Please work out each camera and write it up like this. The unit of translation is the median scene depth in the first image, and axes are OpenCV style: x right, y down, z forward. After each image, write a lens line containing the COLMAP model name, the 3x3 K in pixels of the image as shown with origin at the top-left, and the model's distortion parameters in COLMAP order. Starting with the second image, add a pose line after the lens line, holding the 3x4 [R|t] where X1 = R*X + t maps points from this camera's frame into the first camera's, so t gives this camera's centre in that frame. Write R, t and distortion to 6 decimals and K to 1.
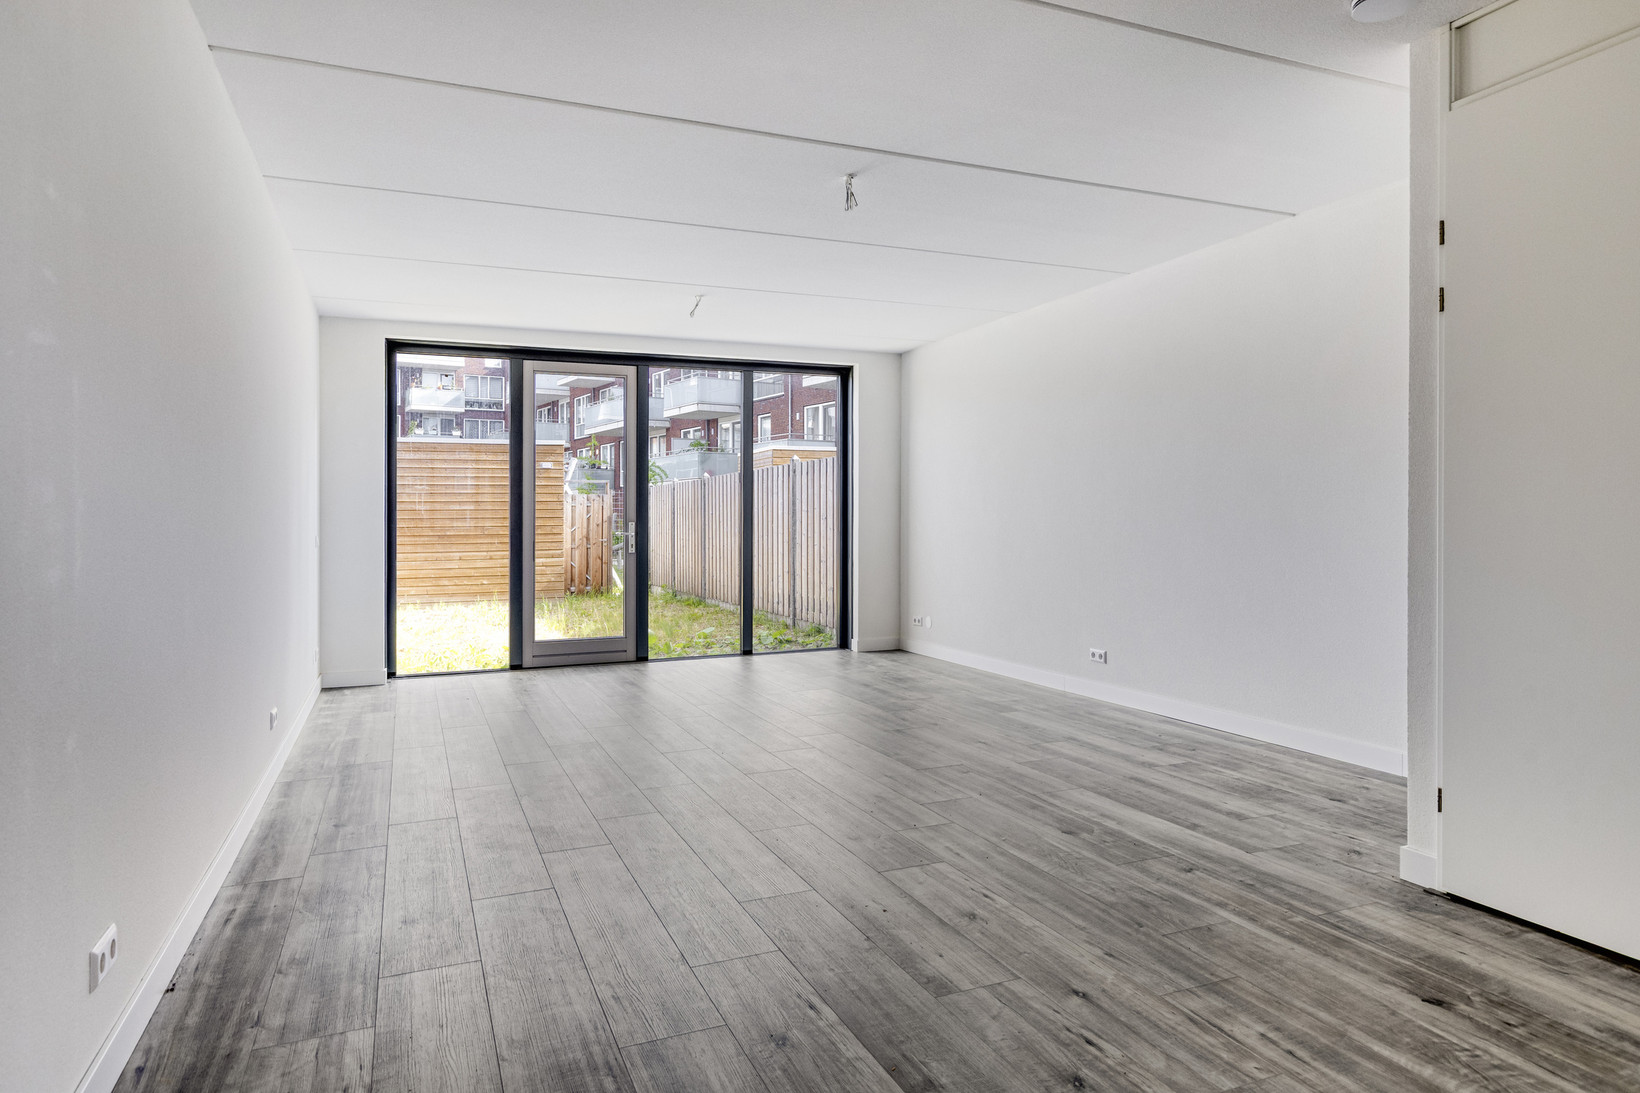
lens RADIAL K [[996.6, 0, 828.3], [0, 996.6, 522.4], [0, 0, 1]] dist [0.010173, 0.001936]
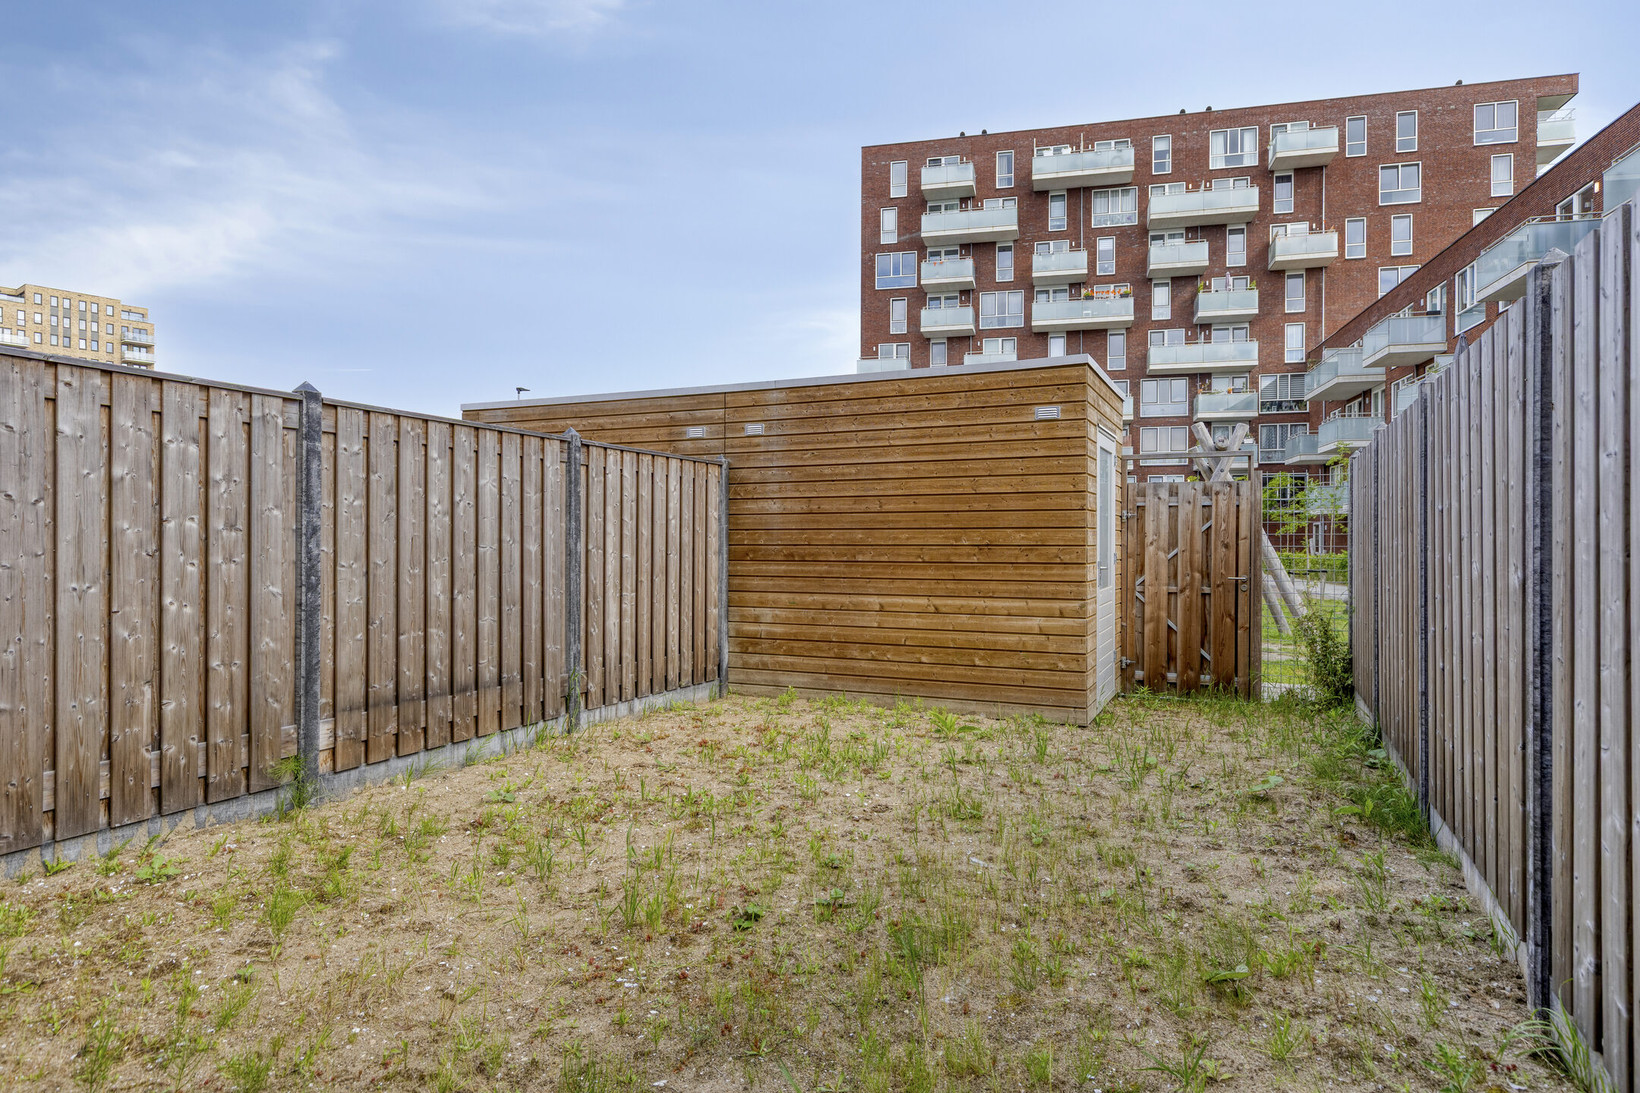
lens RADIAL K [[942.4, 0, 843.3], [0, 942.4, 535.5], [0, 0, 1]] dist [0.008407, -0.002062]
pose [[0.682914, 0.003347, -0.730491, -0.062691], [-0.009318, 0.999948, -0.004130, 0.003228], [0.730440, 0.009627, 0.682909, 1.198563]]
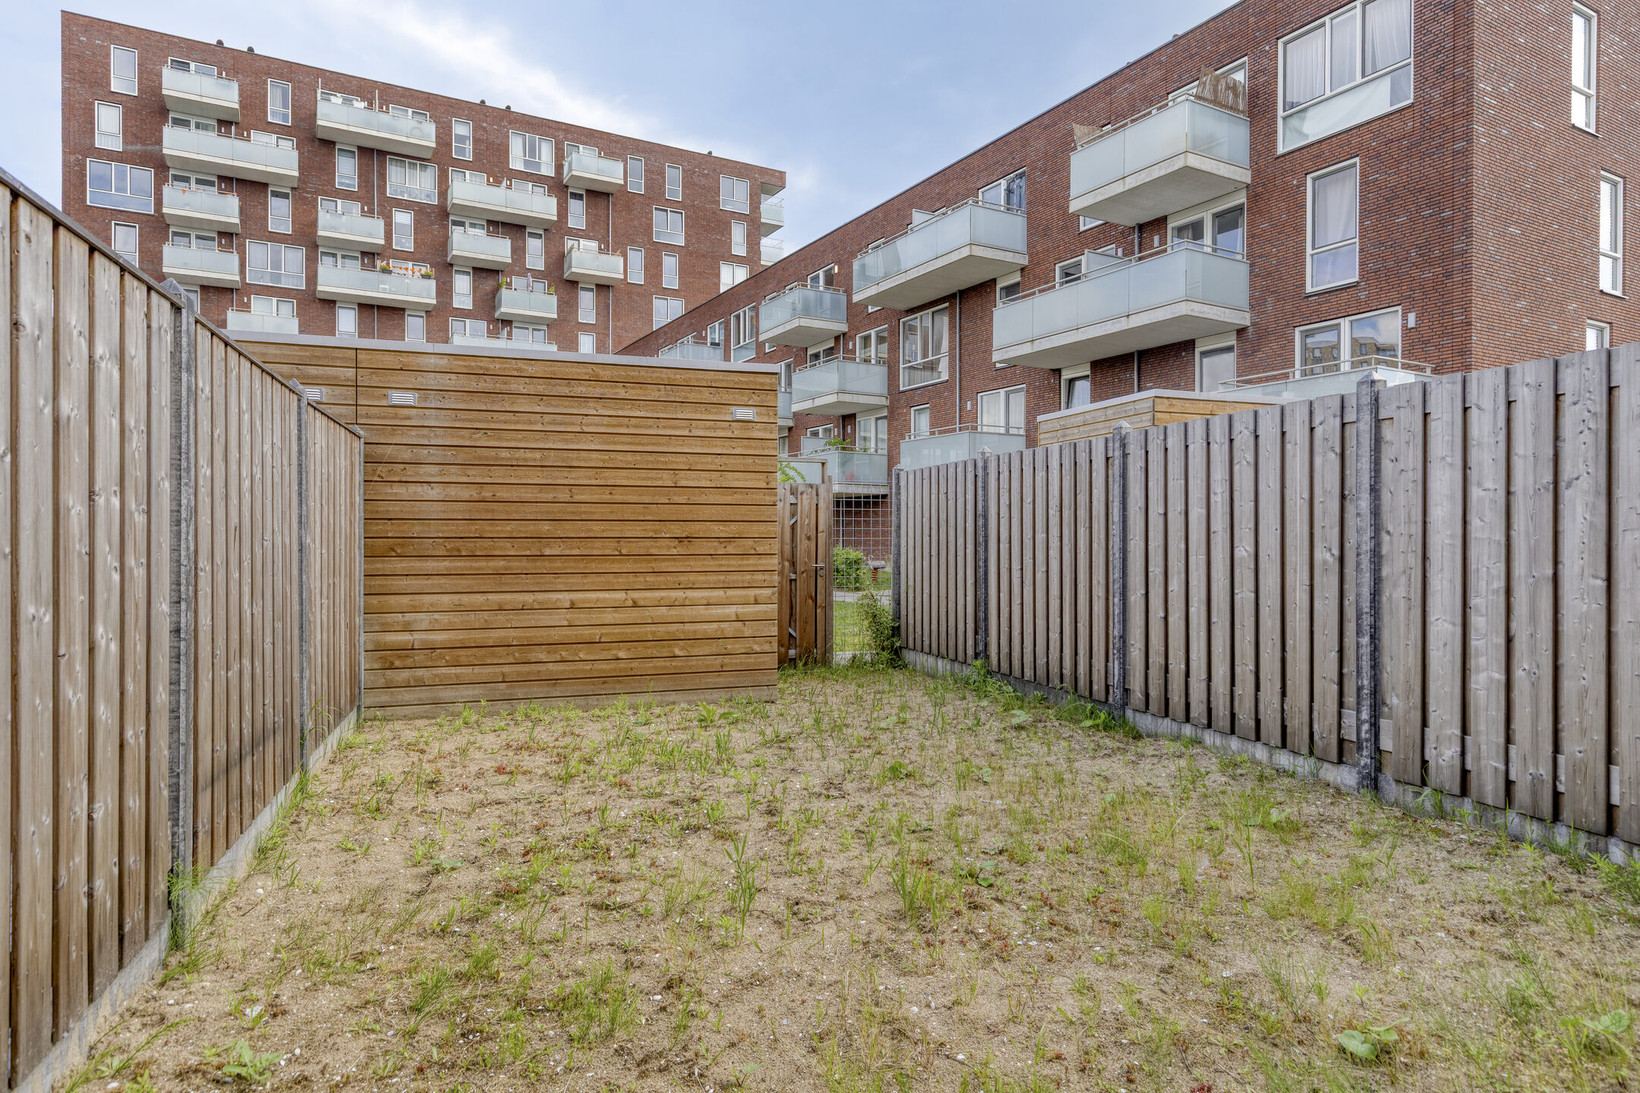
lens RADIAL K [[942.4, 0, 843.3], [0, 942.4, 535.5], [0, 0, 1]] dist [0.008407, -0.002062]
pose [[0.998893, 0.008800, -0.046207, -0.399990], [-0.009034, 0.999947, -0.004841, 0.008061], [0.046162, 0.005253, 0.998920, 1.017180]]
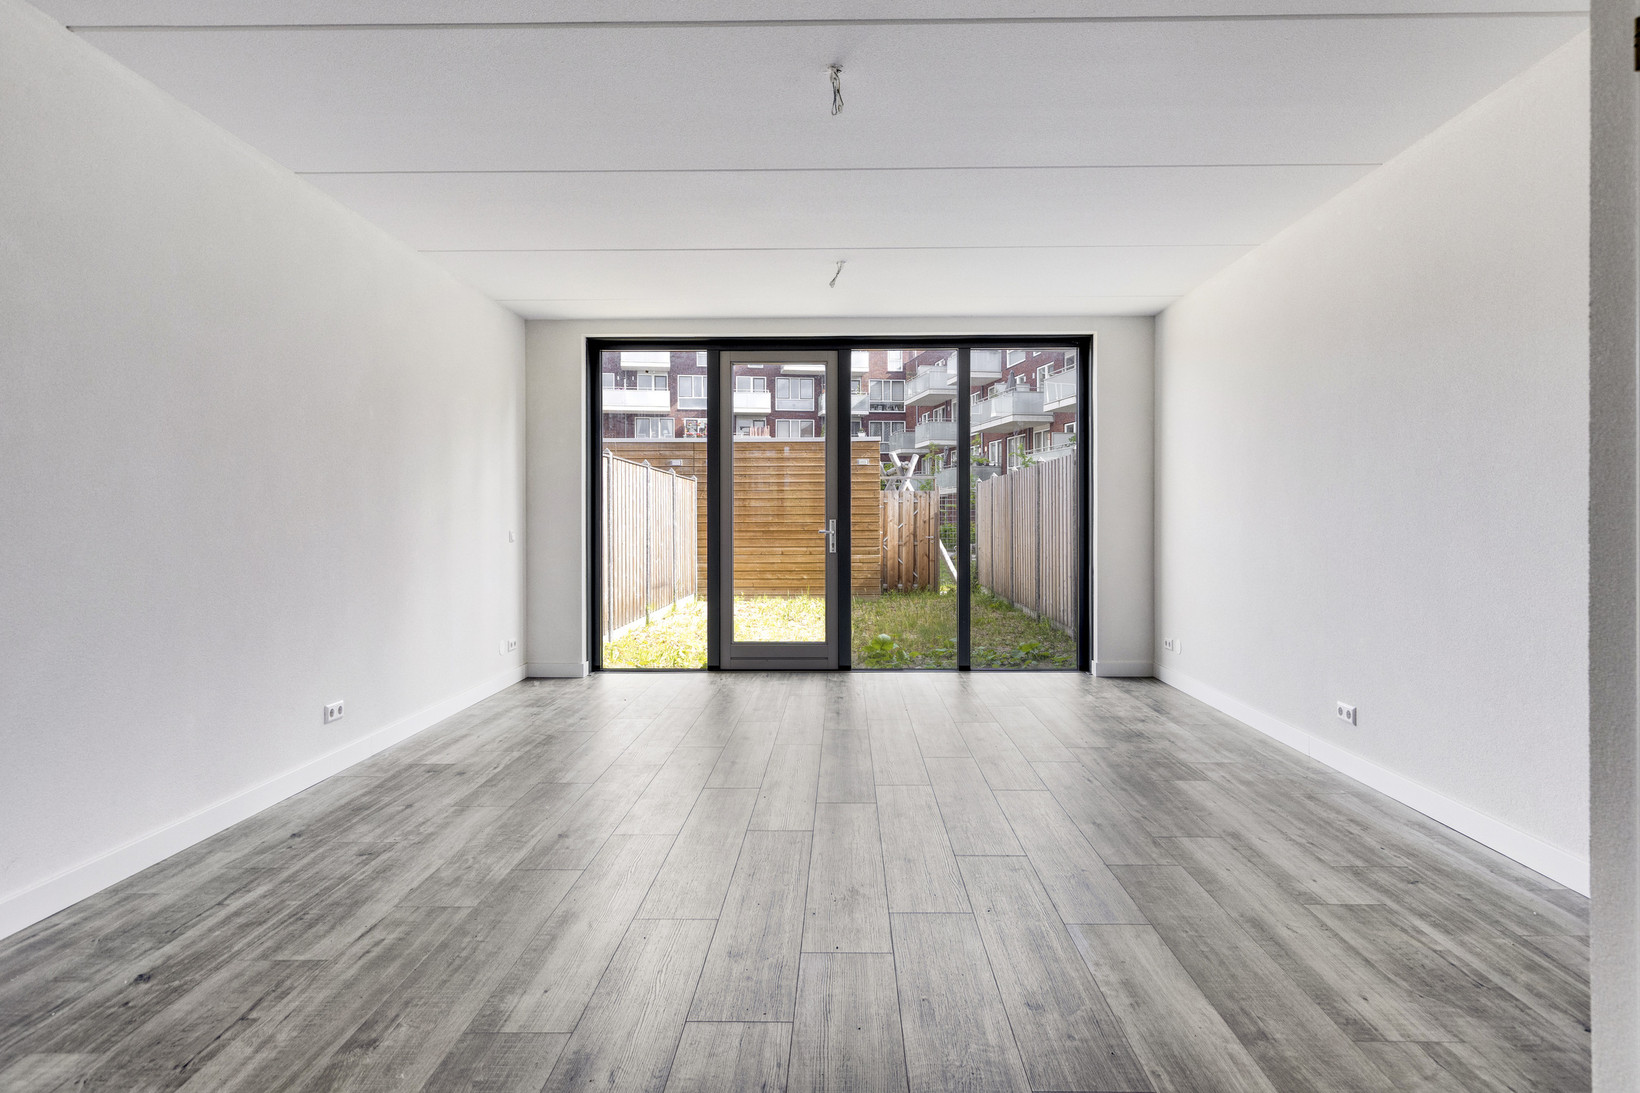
lens RADIAL K [[984.0, 0, 823.1], [0, 984.0, 518.4], [0, 0, 1]] dist [0.006755, -0.000013]
pose [[0.911783, 0.005729, -0.410633, 0.161545], [-0.005945, 0.999982, 0.000751, -0.001933], [0.410630, 0.001756, 0.911801, 0.155251]]
